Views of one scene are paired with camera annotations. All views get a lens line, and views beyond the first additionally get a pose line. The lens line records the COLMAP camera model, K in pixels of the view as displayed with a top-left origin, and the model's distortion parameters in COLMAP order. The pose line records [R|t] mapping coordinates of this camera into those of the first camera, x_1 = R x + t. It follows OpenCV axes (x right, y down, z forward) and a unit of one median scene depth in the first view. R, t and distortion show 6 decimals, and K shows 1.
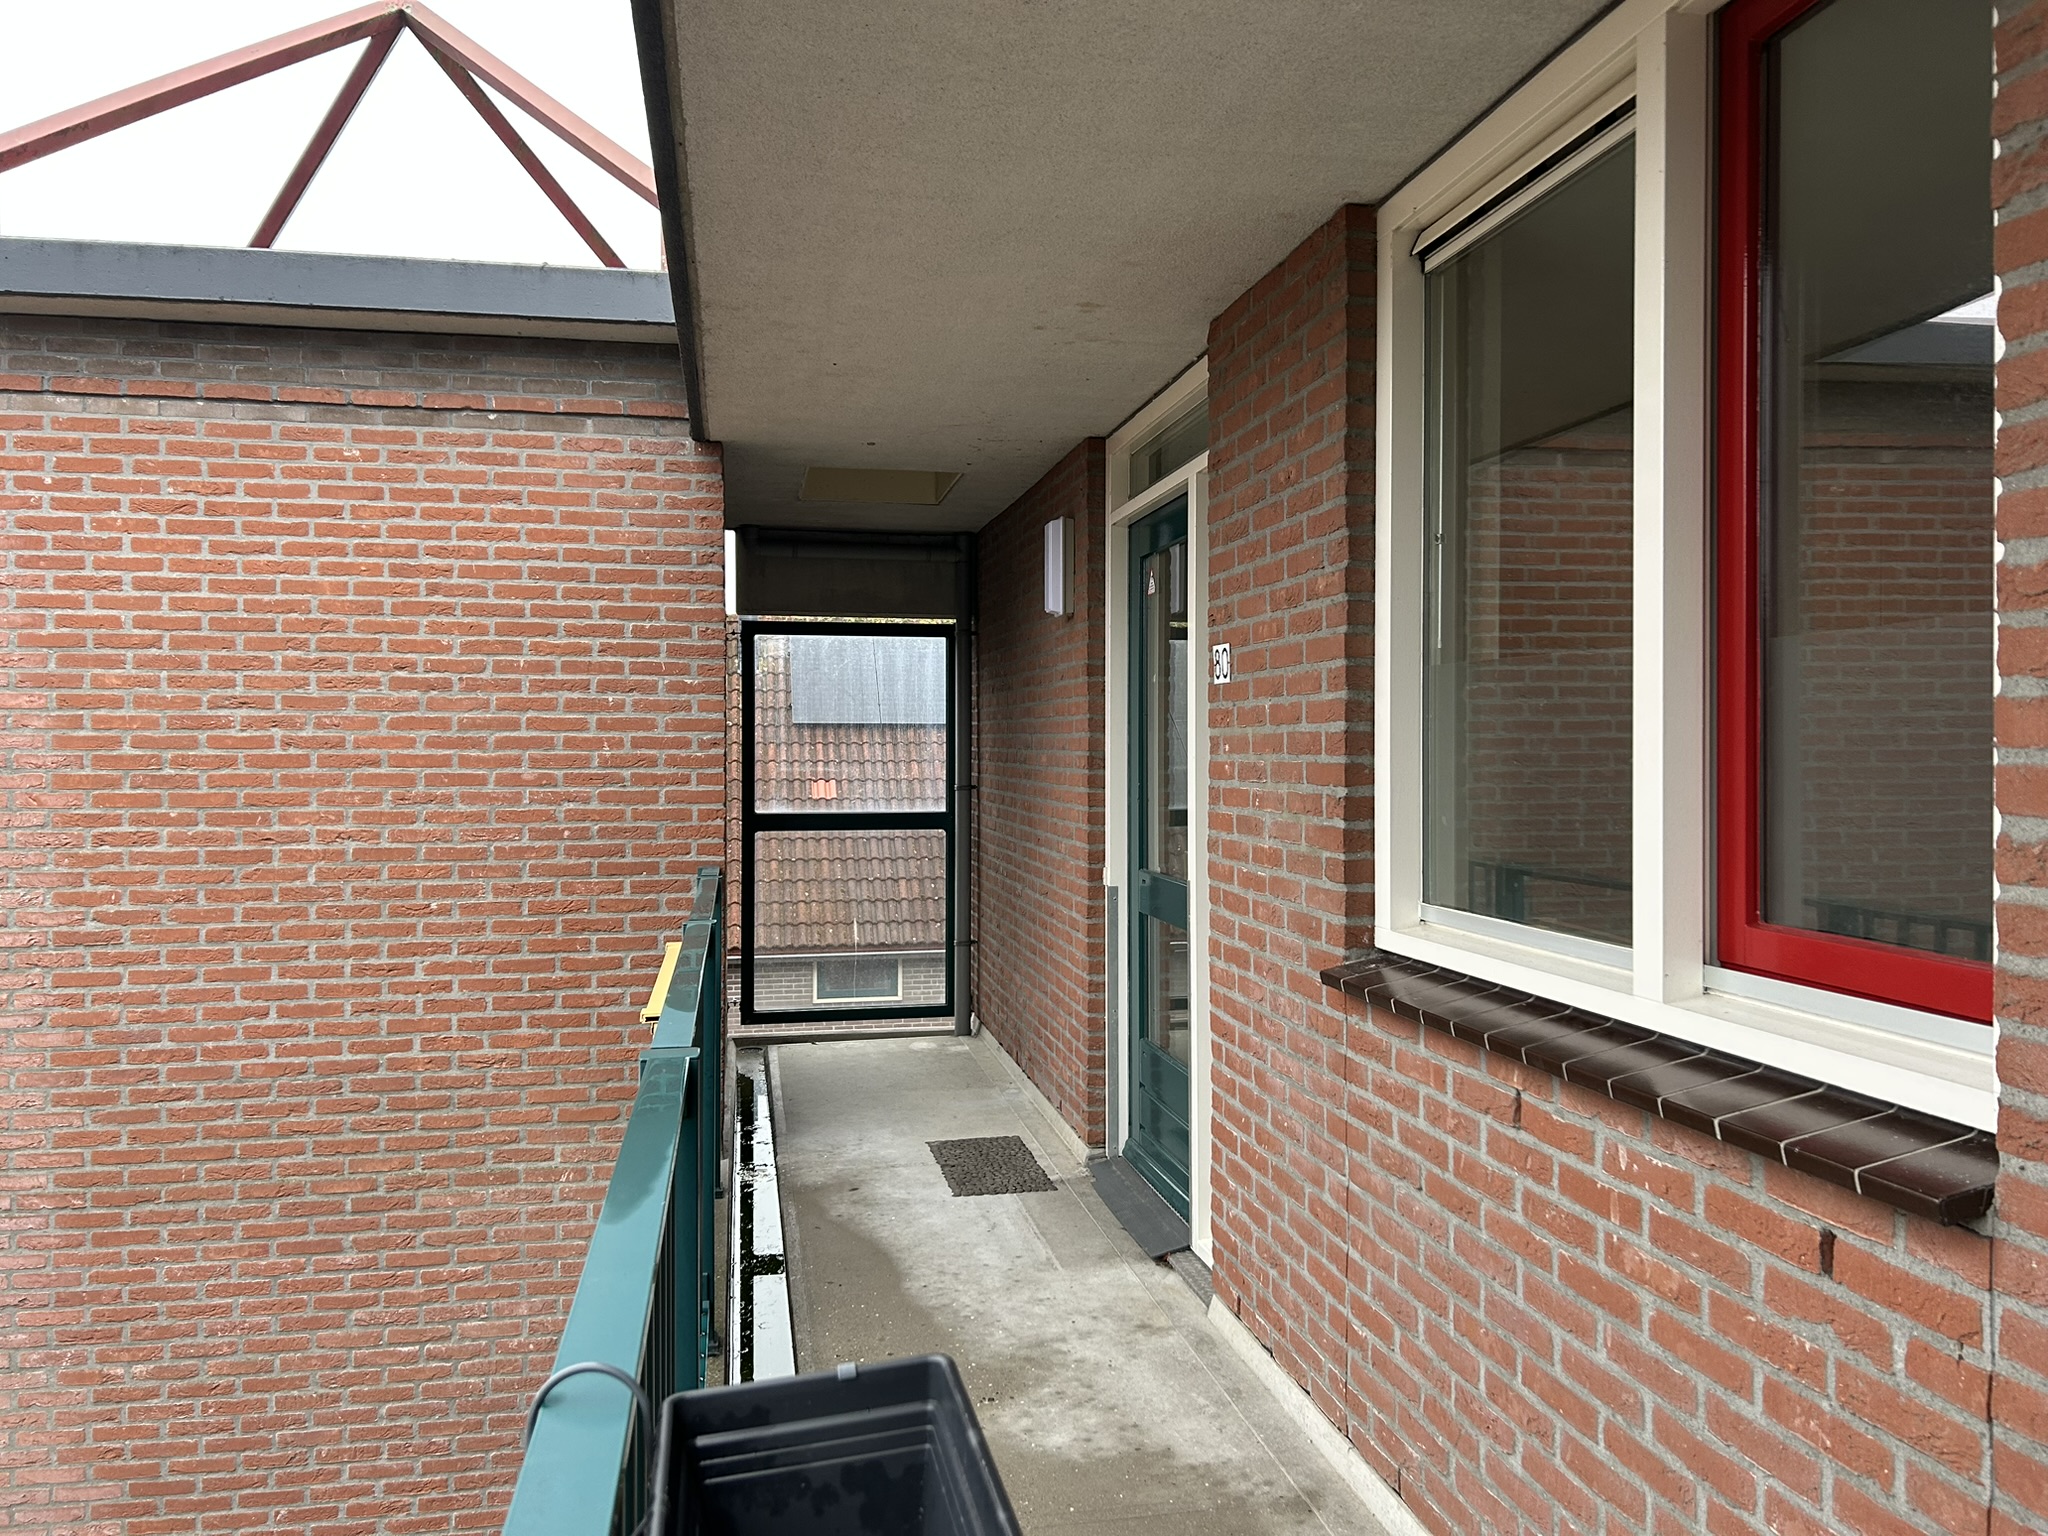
lens RADIAL K [[1558.6, 0, 1025.7], [0, 1558.6, 767.5], [0, 0, 1]] dist [0.006679, -0.001094]
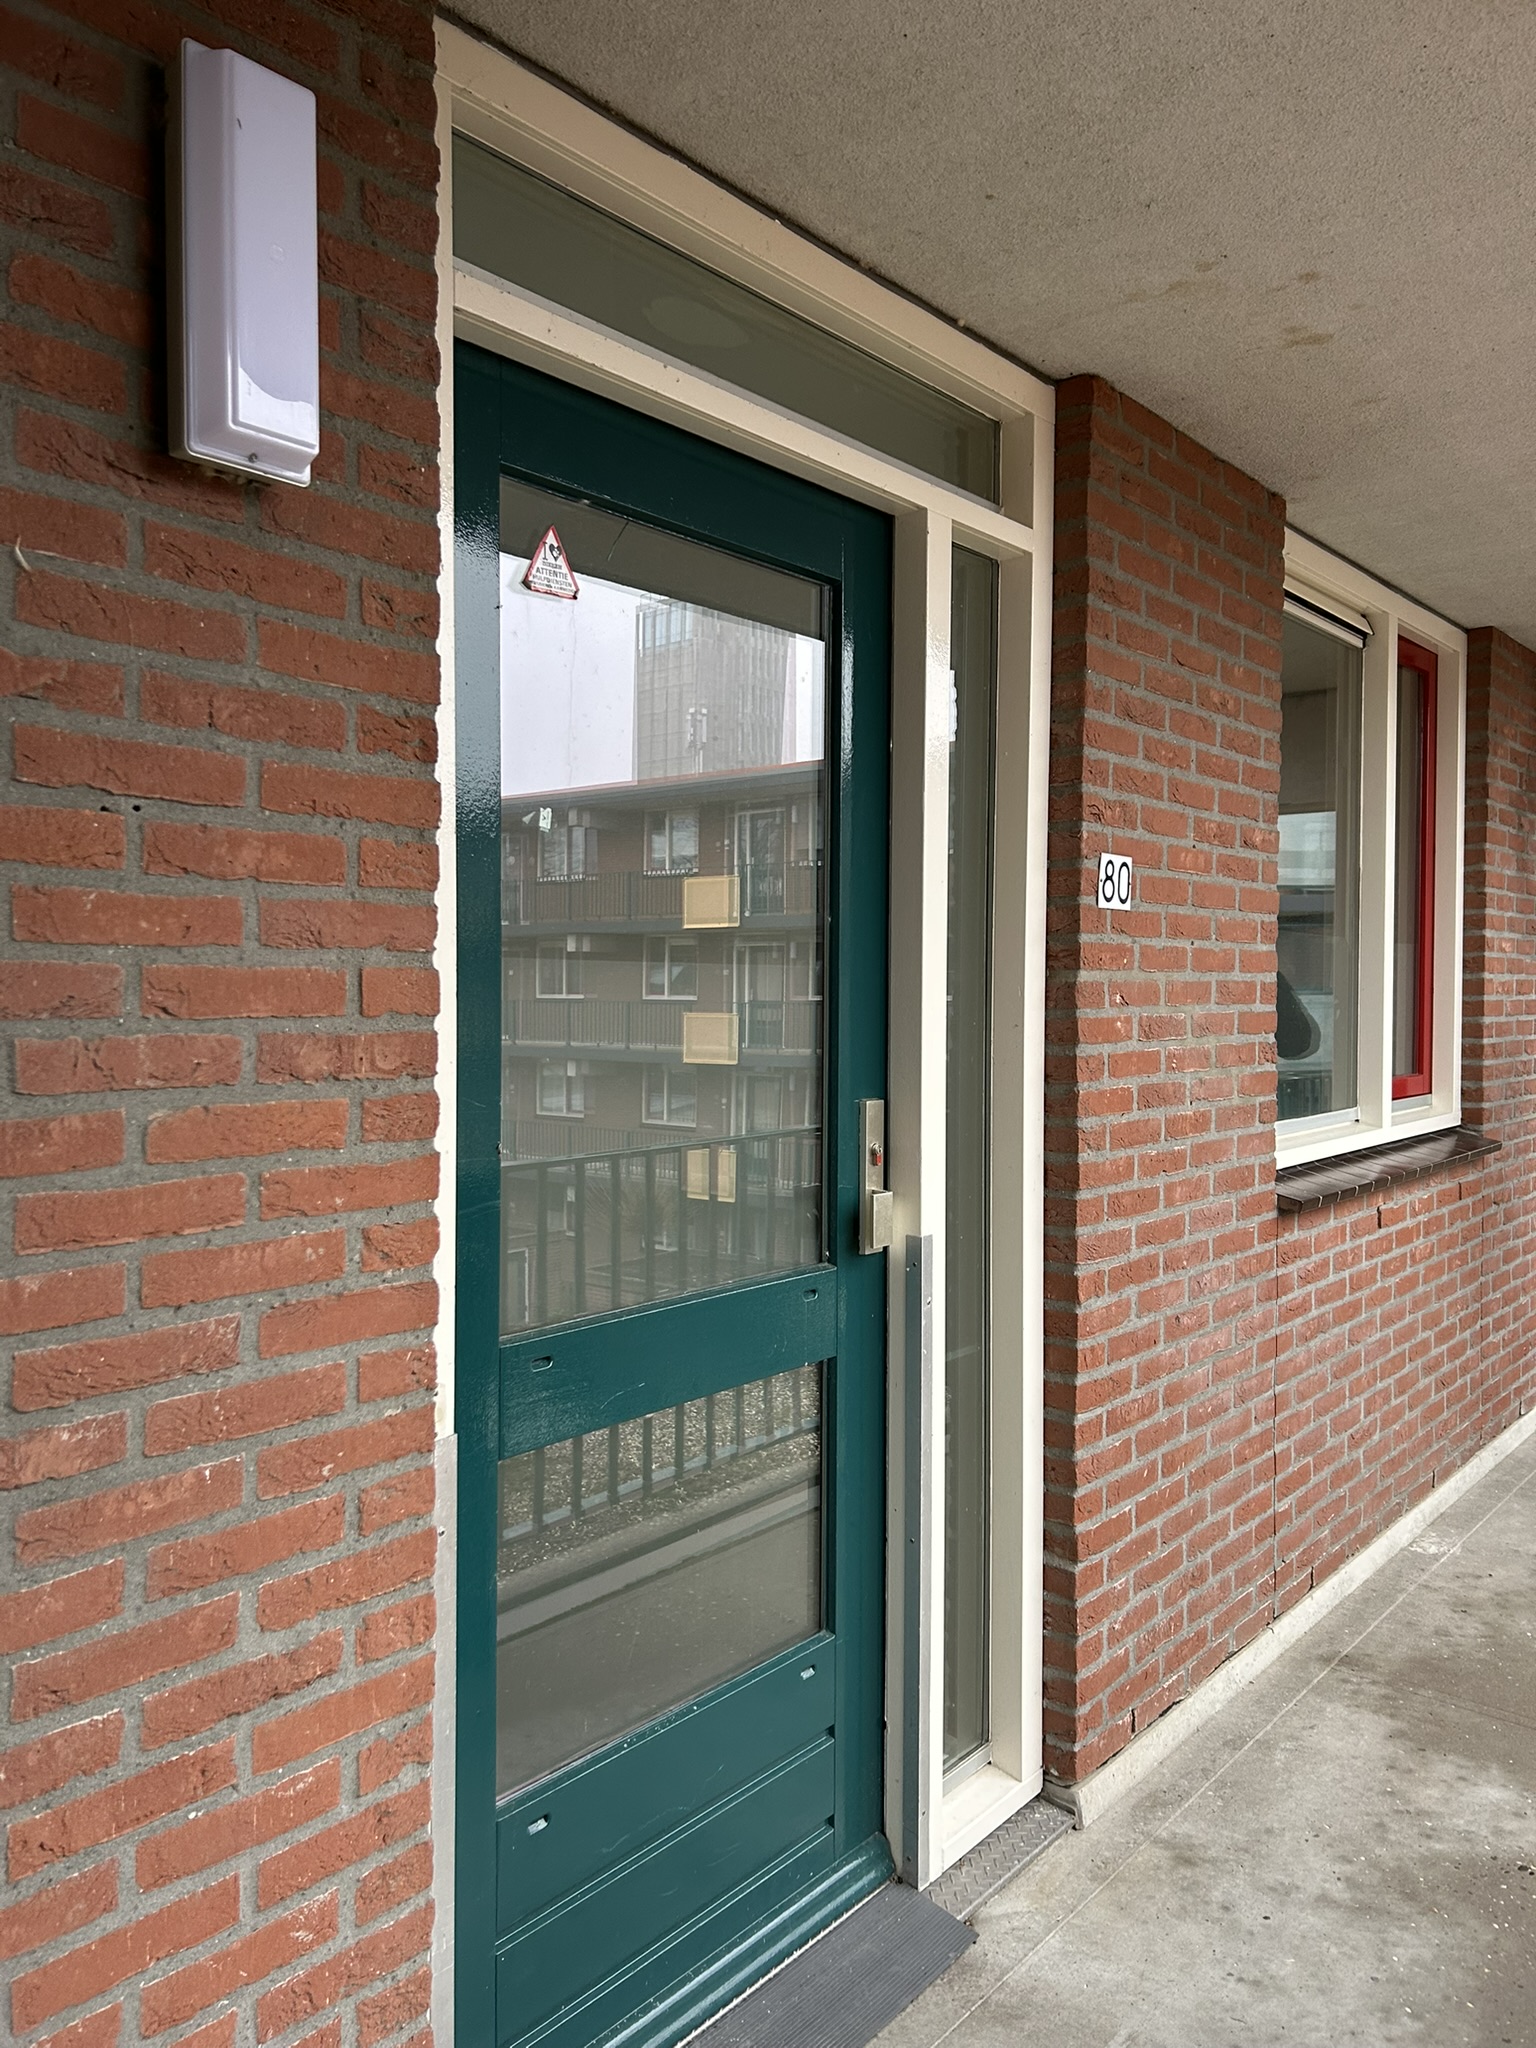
lens RADIAL K [[1558.6, 0, 770.2], [0, 1558.6, 1014.5], [0, 0, 1]] dist [0.006679, -0.001094]
pose [[-0.646058, -0.018109, 0.763073, -0.354263], [0.004799, 0.999602, 0.027786, -0.028680], [-0.763273, 0.021613, -0.645714, 1.754005]]
